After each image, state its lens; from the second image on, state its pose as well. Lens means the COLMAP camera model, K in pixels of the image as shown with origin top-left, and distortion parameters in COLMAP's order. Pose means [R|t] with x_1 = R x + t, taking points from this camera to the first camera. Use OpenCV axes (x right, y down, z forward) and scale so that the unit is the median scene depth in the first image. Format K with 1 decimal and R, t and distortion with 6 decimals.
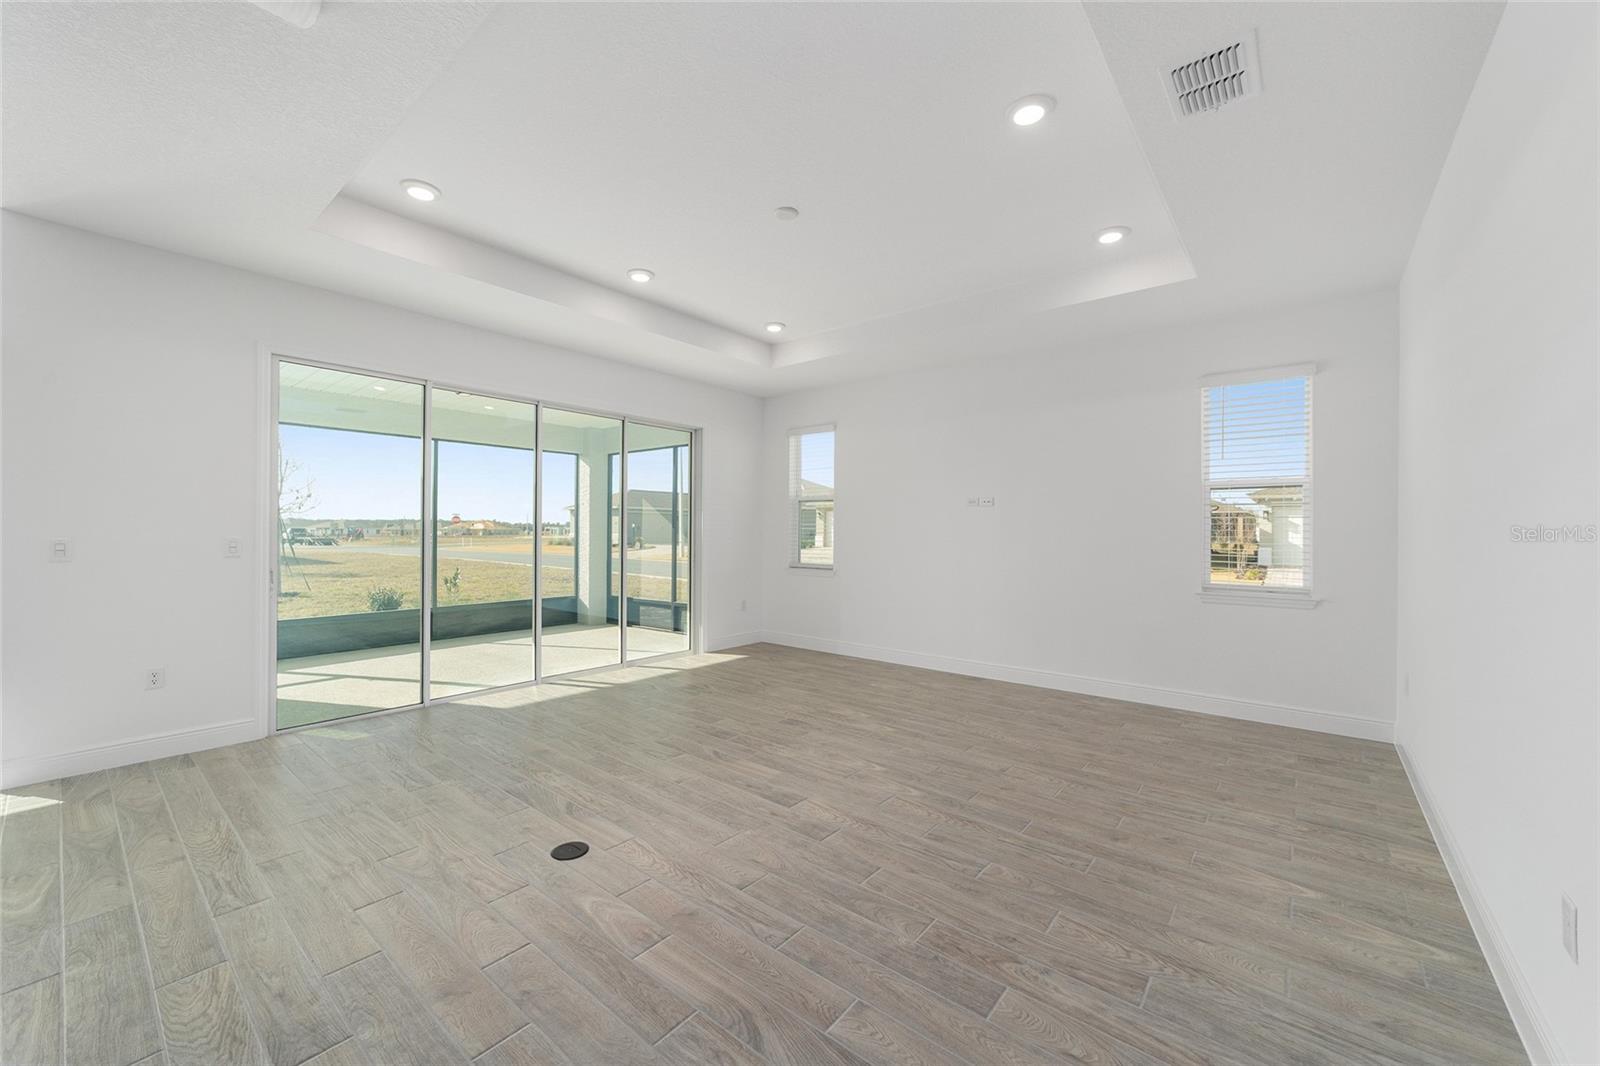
lens RADIAL K [[622.9, 0, 789.8], [0, 622.9, 536.5], [0, 0, 1]] dist [-0.015851, 0.008284]
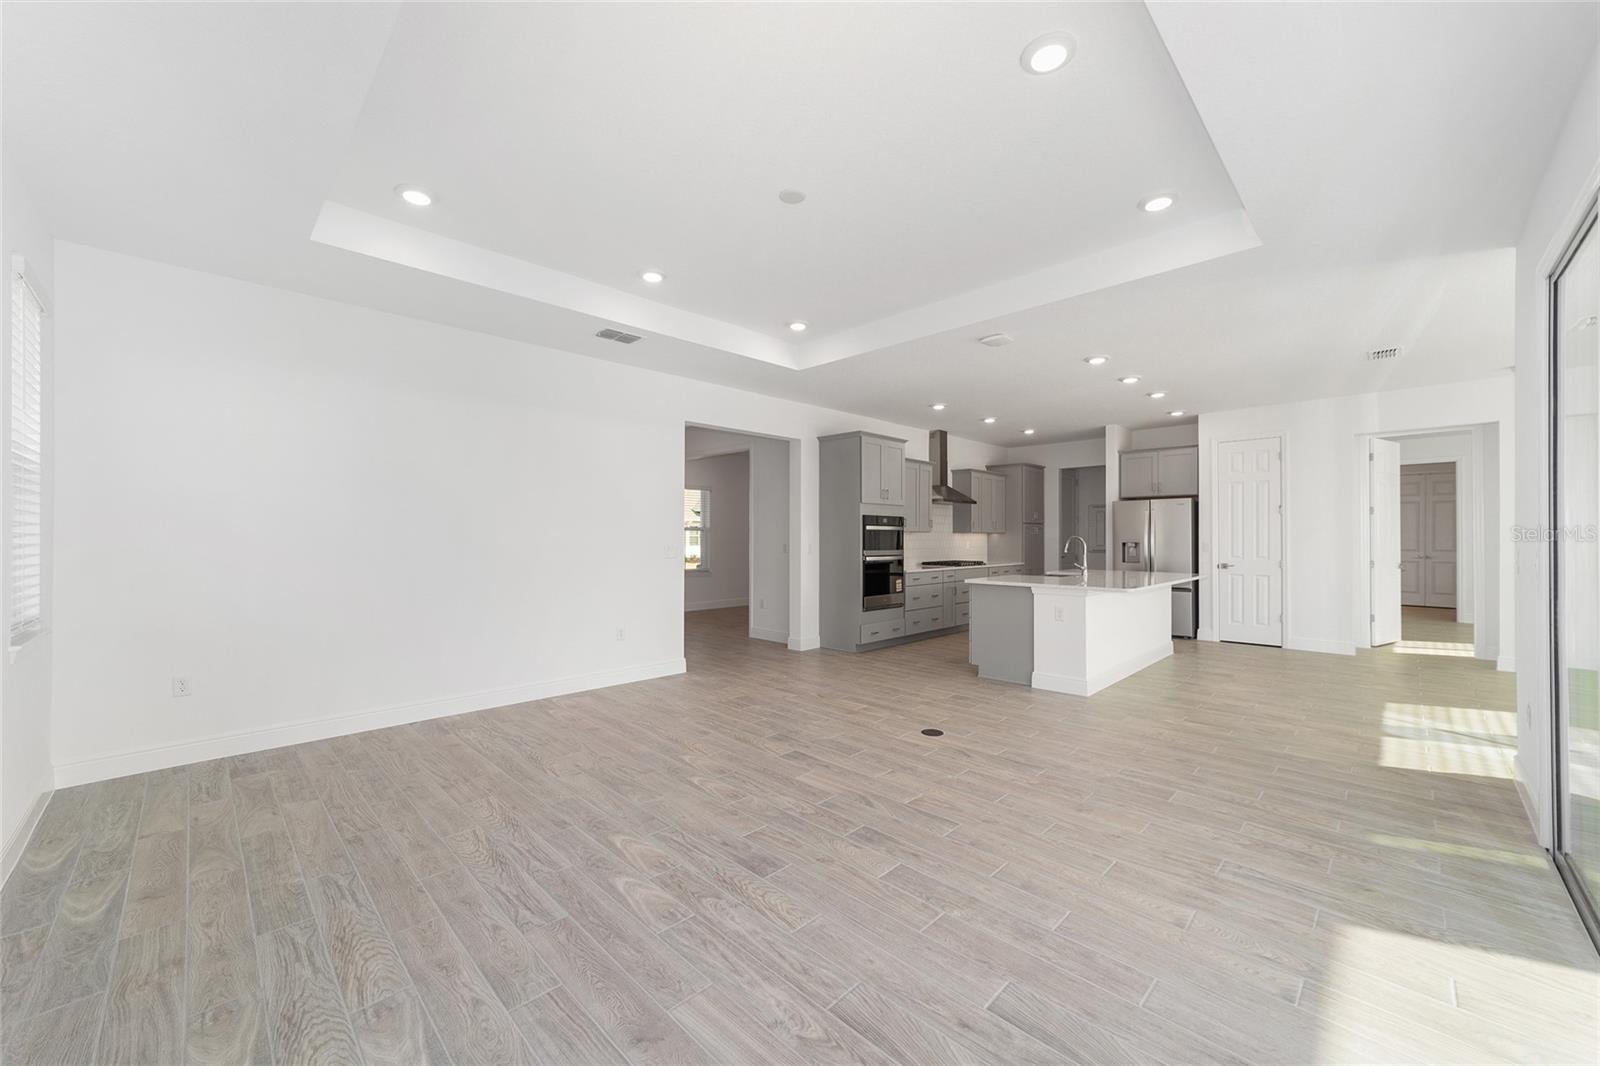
lens RADIAL K [[611.5, 0, 795.2], [0, 611.5, 533.8], [0, 0, 1]] dist [-0.014334, 0.007391]
pose [[-0.996064, -0.005327, 0.088479, -0.092152], [-0.004997, 0.999980, 0.003948, -0.018966], [-0.088499, 0.003490, -0.996070, 1.865477]]
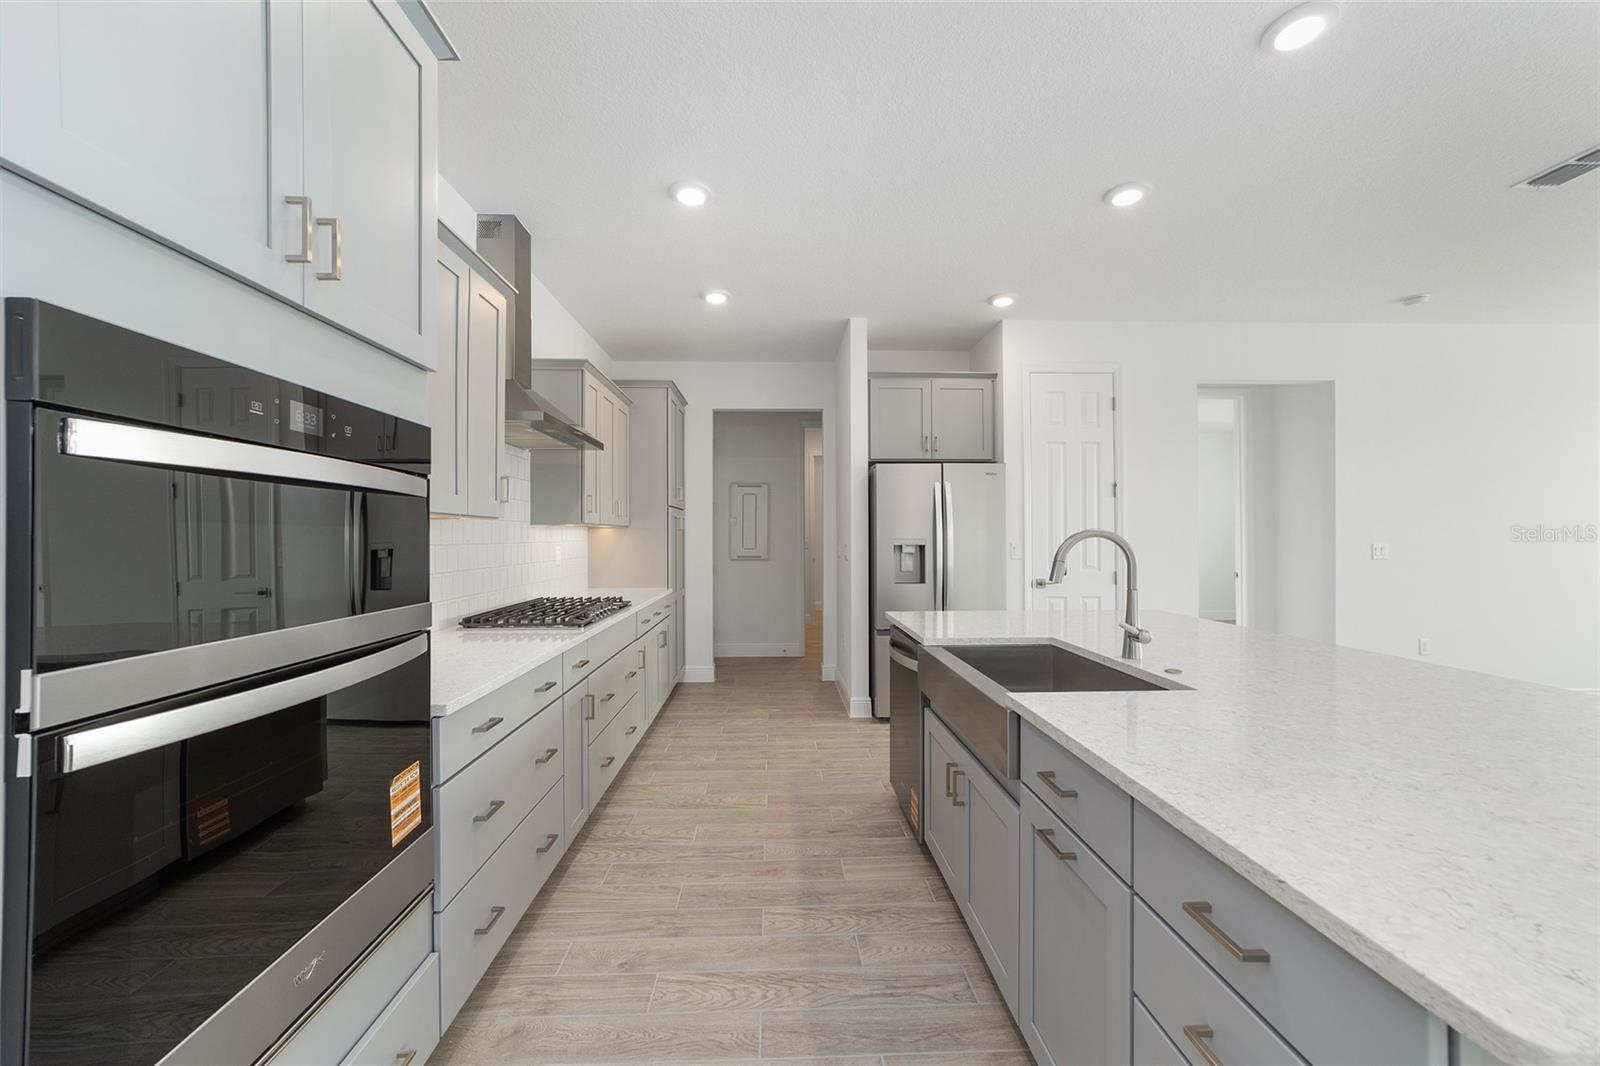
lens RADIAL K [[611.5, 0, 795.2], [0, 611.5, 533.8], [0, 0, 1]] dist [-0.014334, 0.007391]
pose [[-0.743962, -0.006593, -0.668190, -0.189035], [-0.009483, 0.999955, 0.000692, -0.003525], [0.668155, 0.006851, -0.743990, 0.209213]]
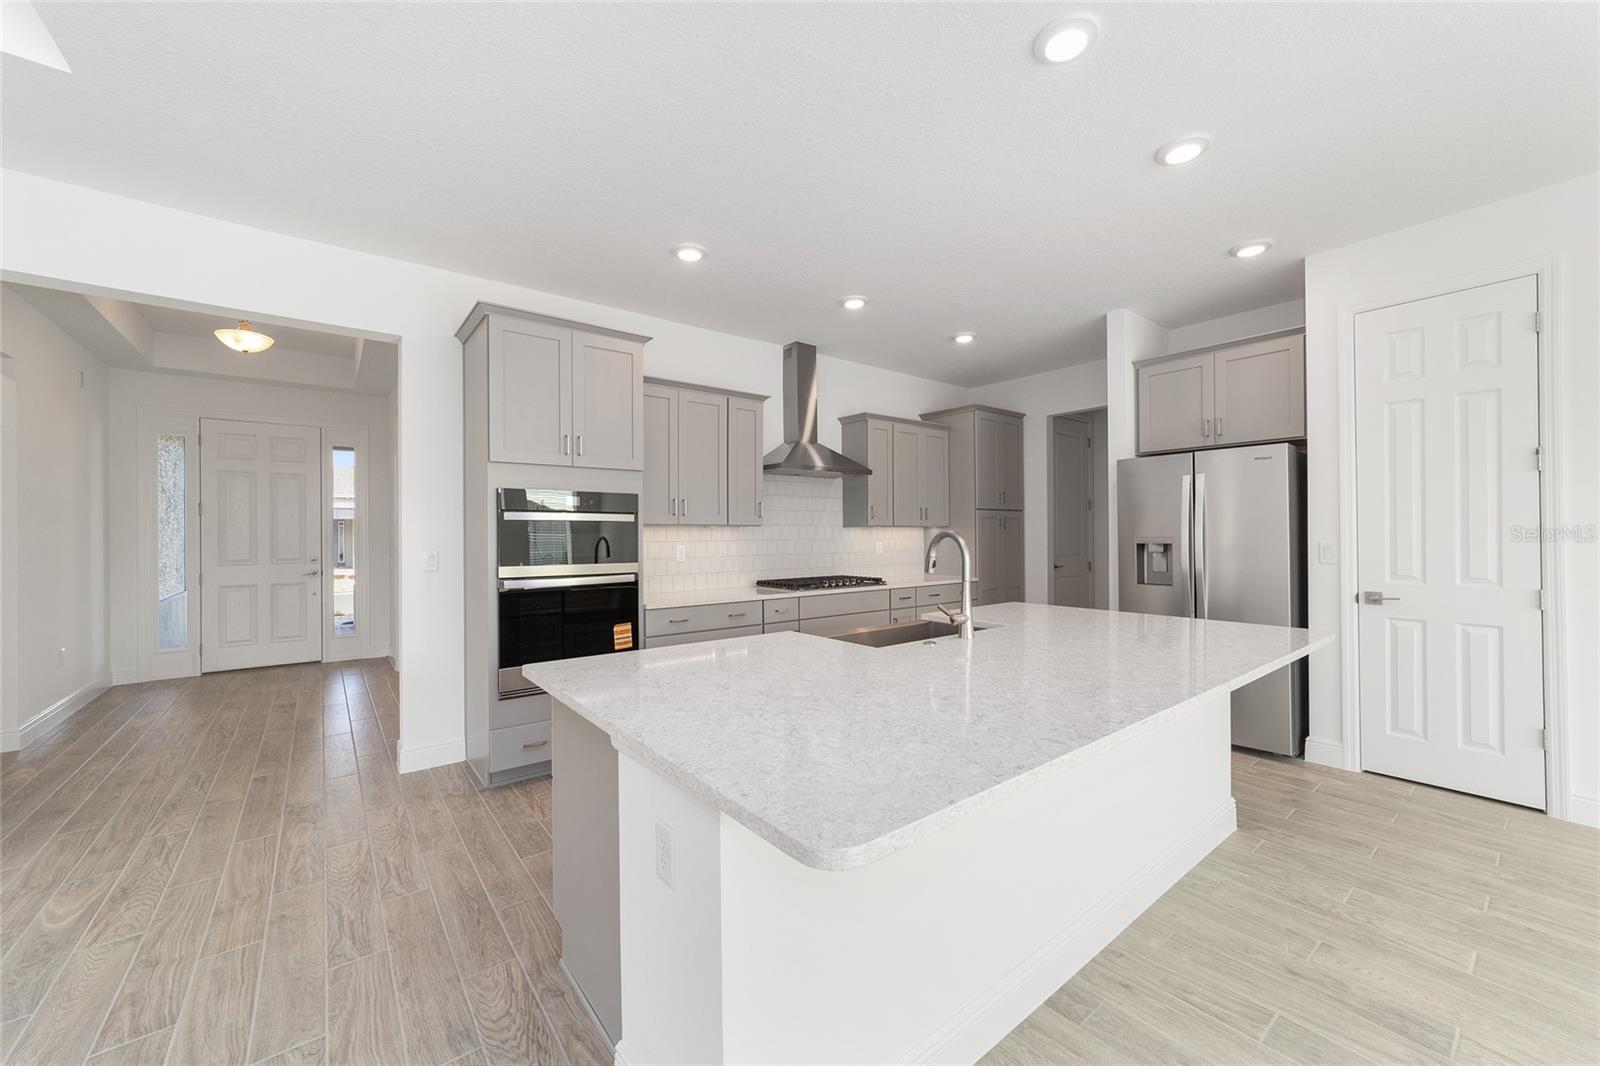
lens RADIAL K [[611.5, 0, 795.2], [0, 611.5, 533.8], [0, 0, 1]] dist [-0.014334, 0.007391]
pose [[-0.977902, 0.000874, 0.209064, -0.740275], [0.002832, 0.999955, 0.009070, -0.013435], [-0.209046, 0.009462, -0.977860, 0.689056]]
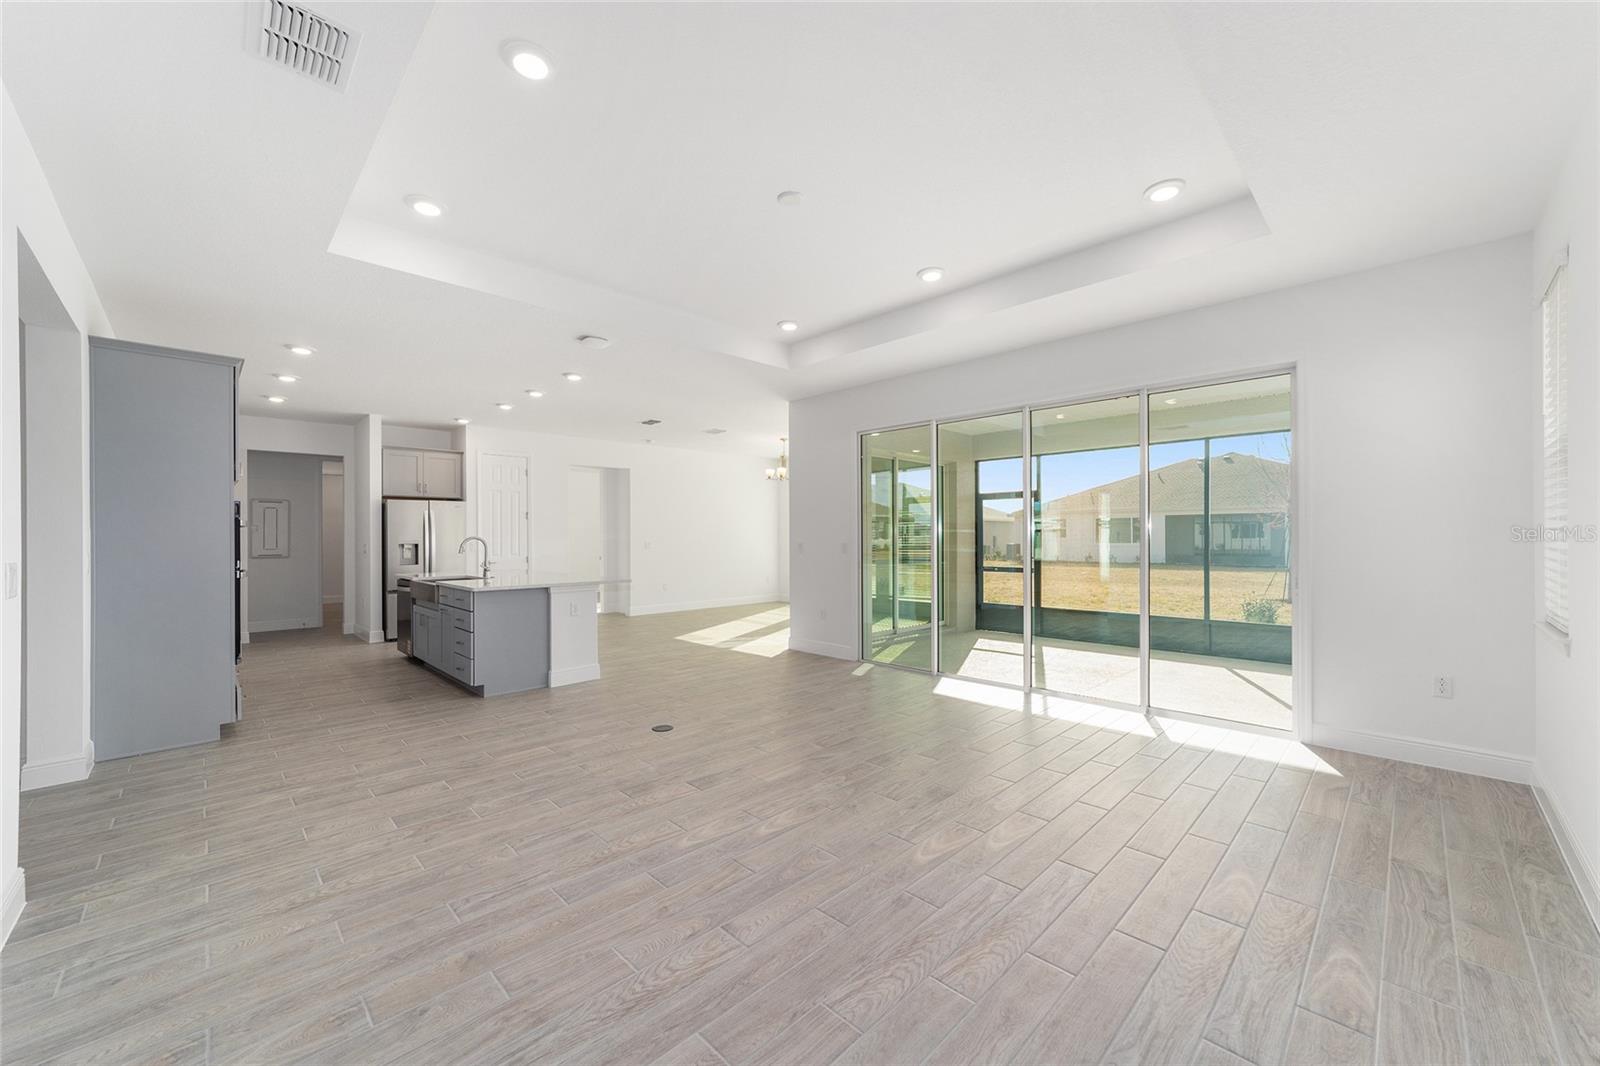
lens RADIAL K [[611.5, 0, 795.2], [0, 611.5, 533.8], [0, 0, 1]] dist [-0.014334, 0.007391]
pose [[-0.097938, -0.010679, -0.995135, 0.892454], [-0.005682, 0.999932, -0.010172, -0.004578], [0.995176, 0.004658, -0.097992, 1.069671]]
